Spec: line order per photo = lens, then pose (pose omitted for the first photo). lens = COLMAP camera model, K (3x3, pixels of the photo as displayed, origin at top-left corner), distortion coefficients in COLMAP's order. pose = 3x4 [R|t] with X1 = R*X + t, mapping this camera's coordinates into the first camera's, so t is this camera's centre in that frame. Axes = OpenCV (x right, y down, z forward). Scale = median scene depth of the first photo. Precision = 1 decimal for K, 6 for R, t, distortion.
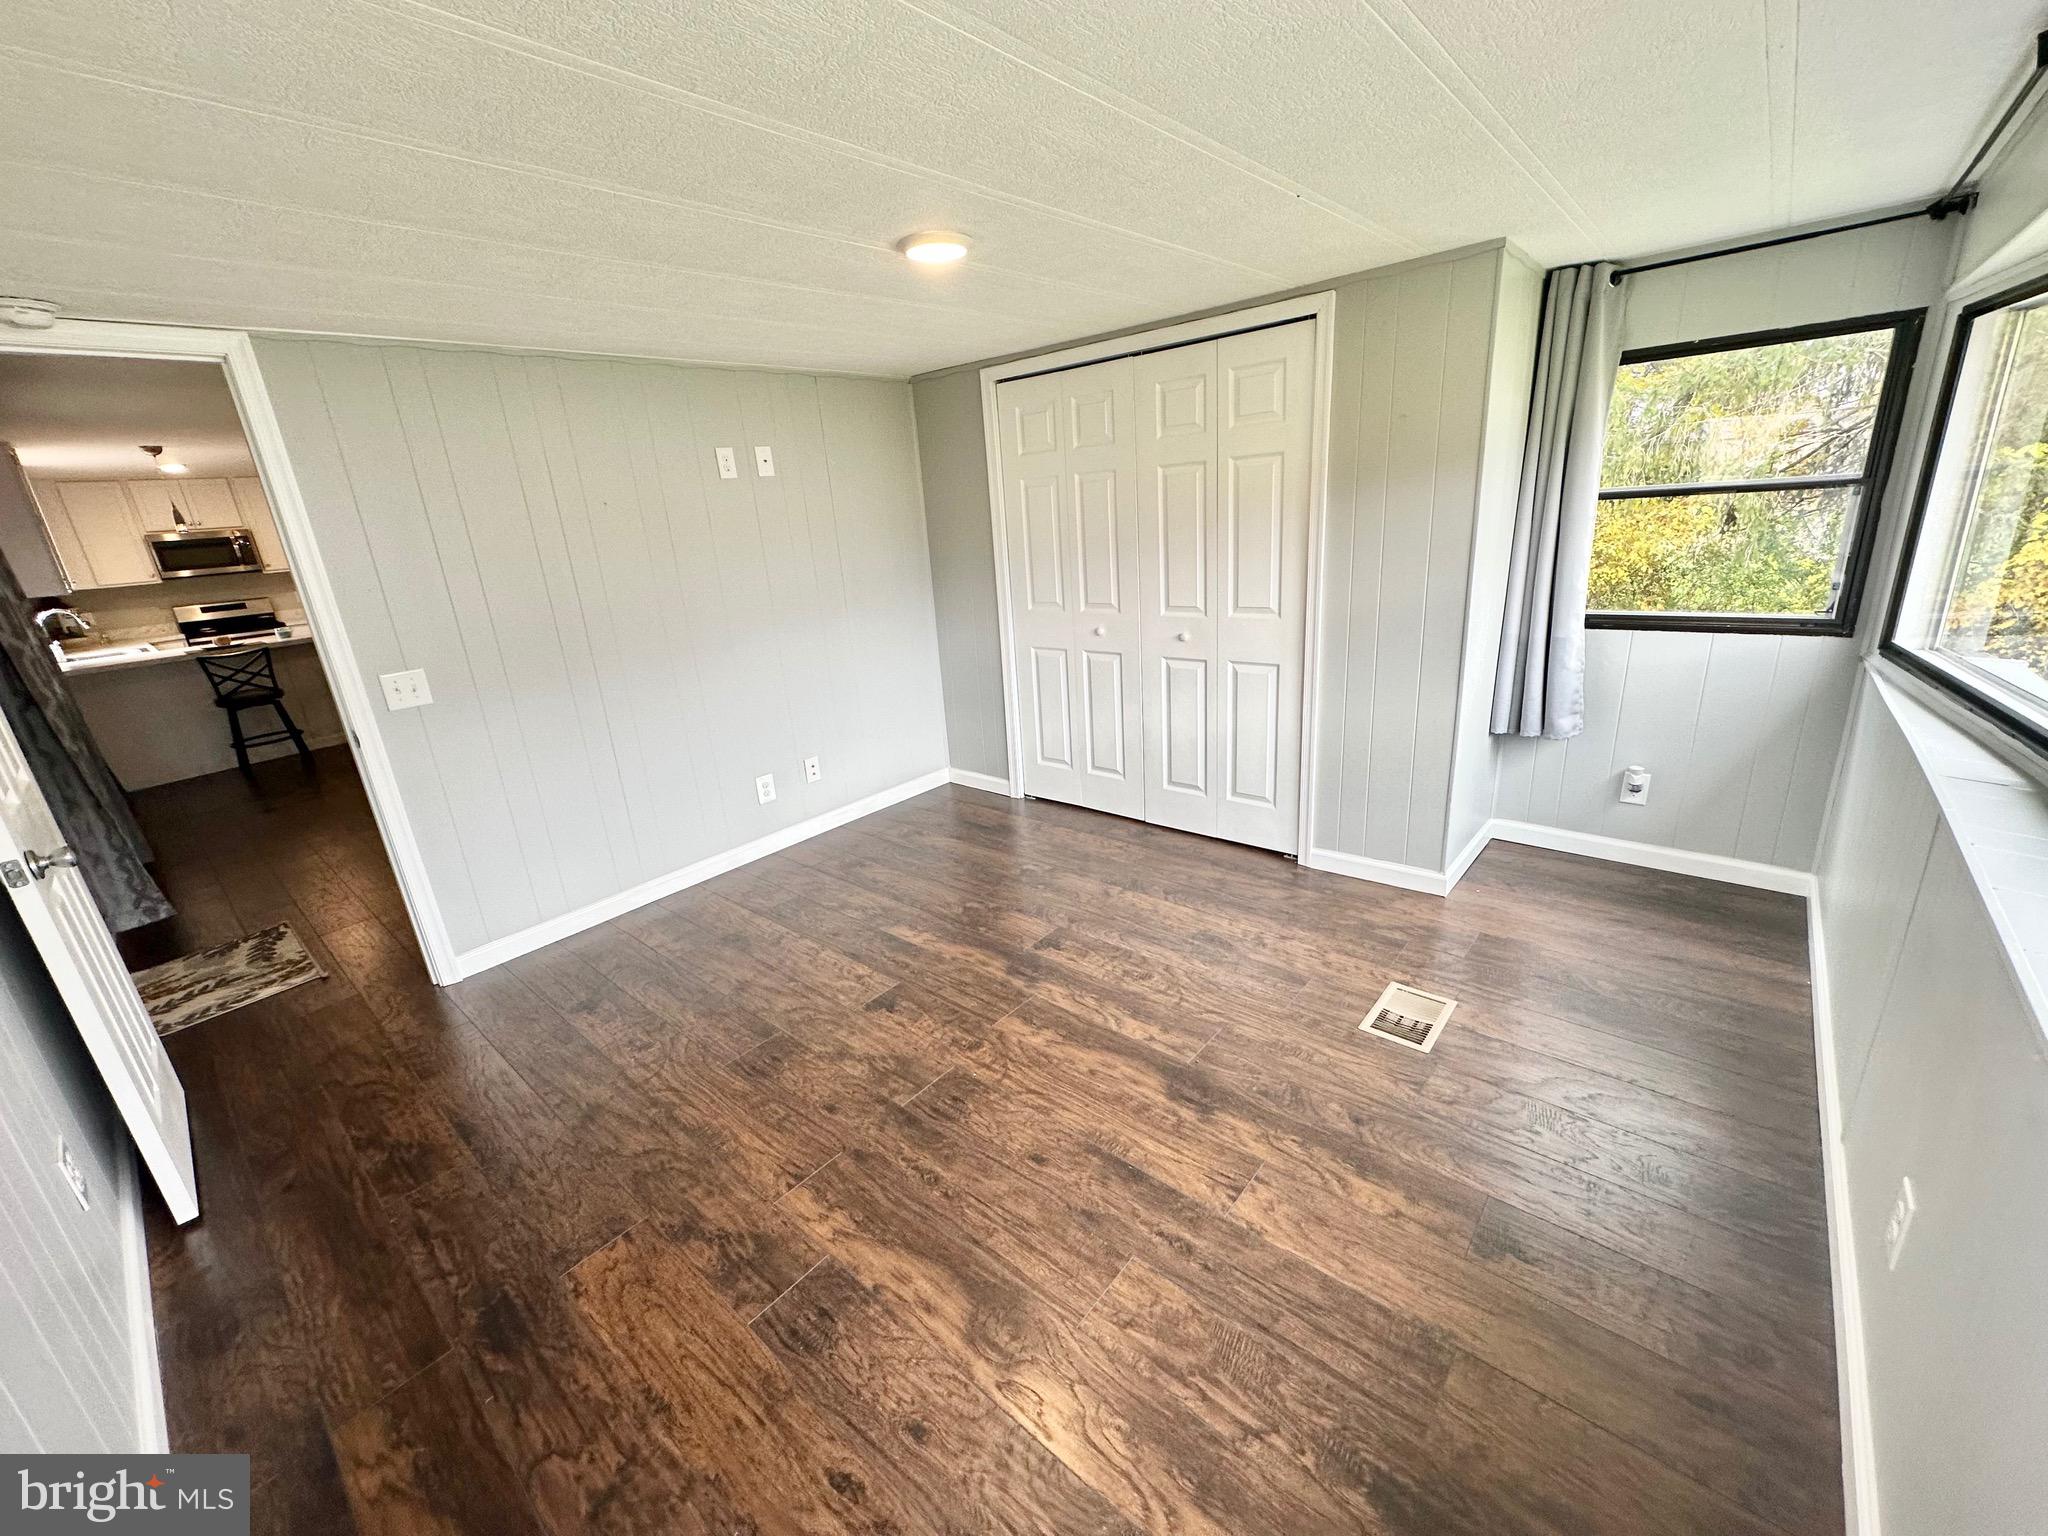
lens RADIAL K [[816.8, 0, 1026.5], [0, 816.8, 766.6], [0, 0, 1]] dist [0.000239, 0.000037]
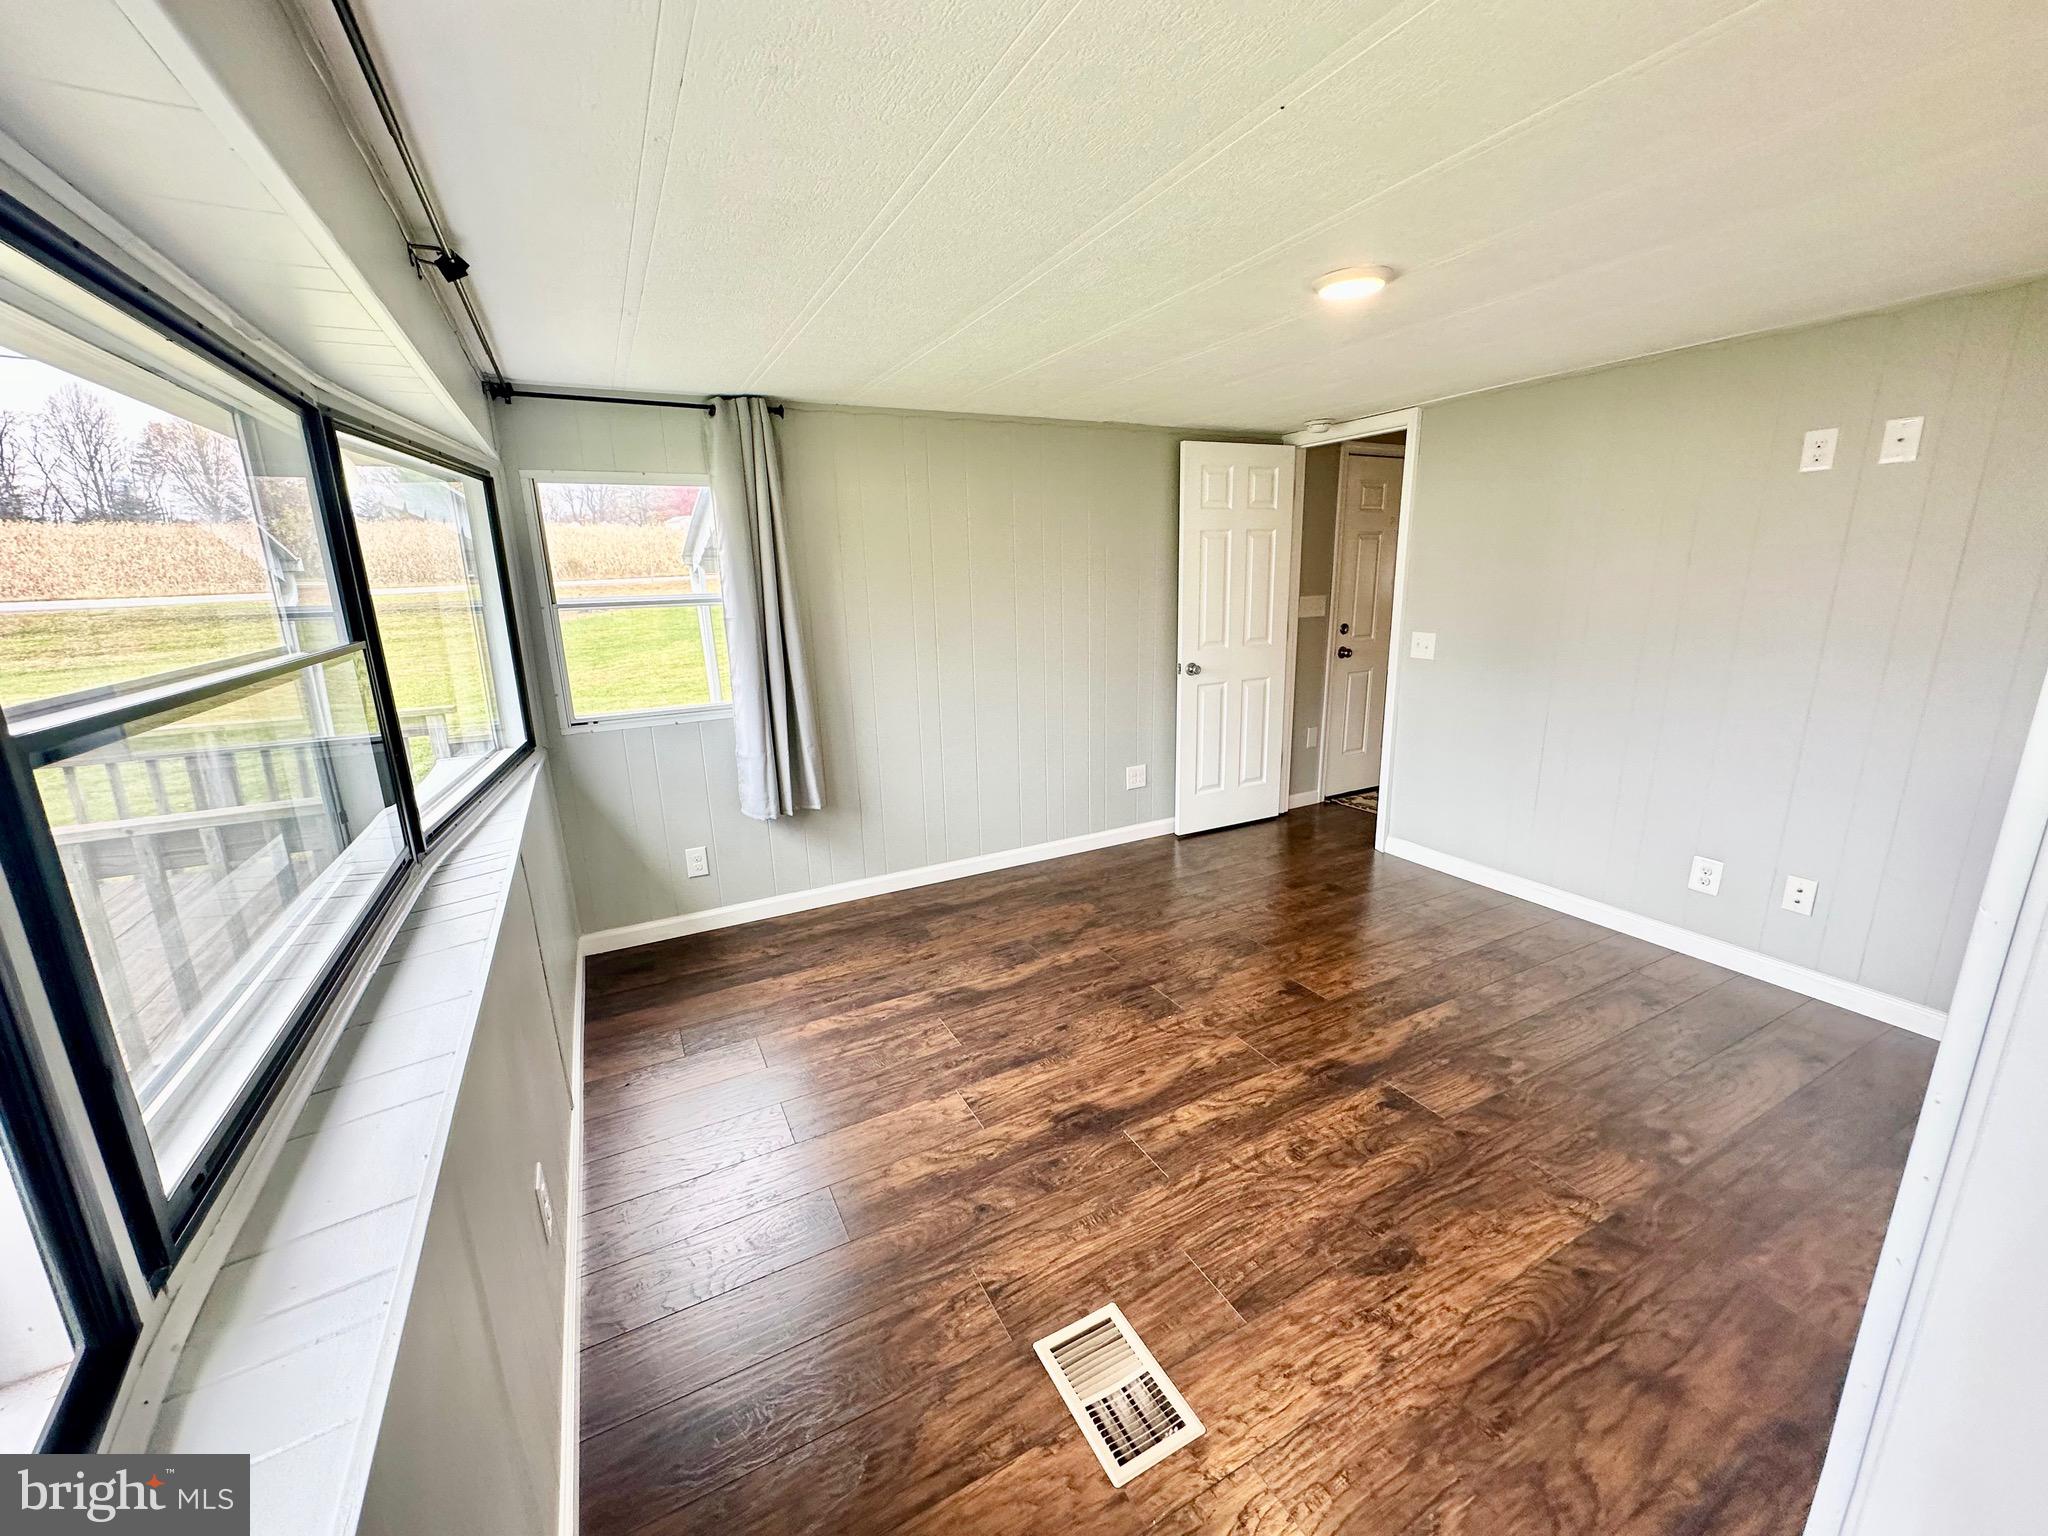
lens RADIAL K [[816.8, 0, 1026.5], [0, 816.8, 766.6], [0, 0, 1]] dist [0.000239, 0.000037]
pose [[-0.363506, 0.301625, -0.881411, 0.960944], [-0.233949, 0.886258, 0.399767, -0.379469], [0.901738, 0.351523, -0.251596, 0.985721]]
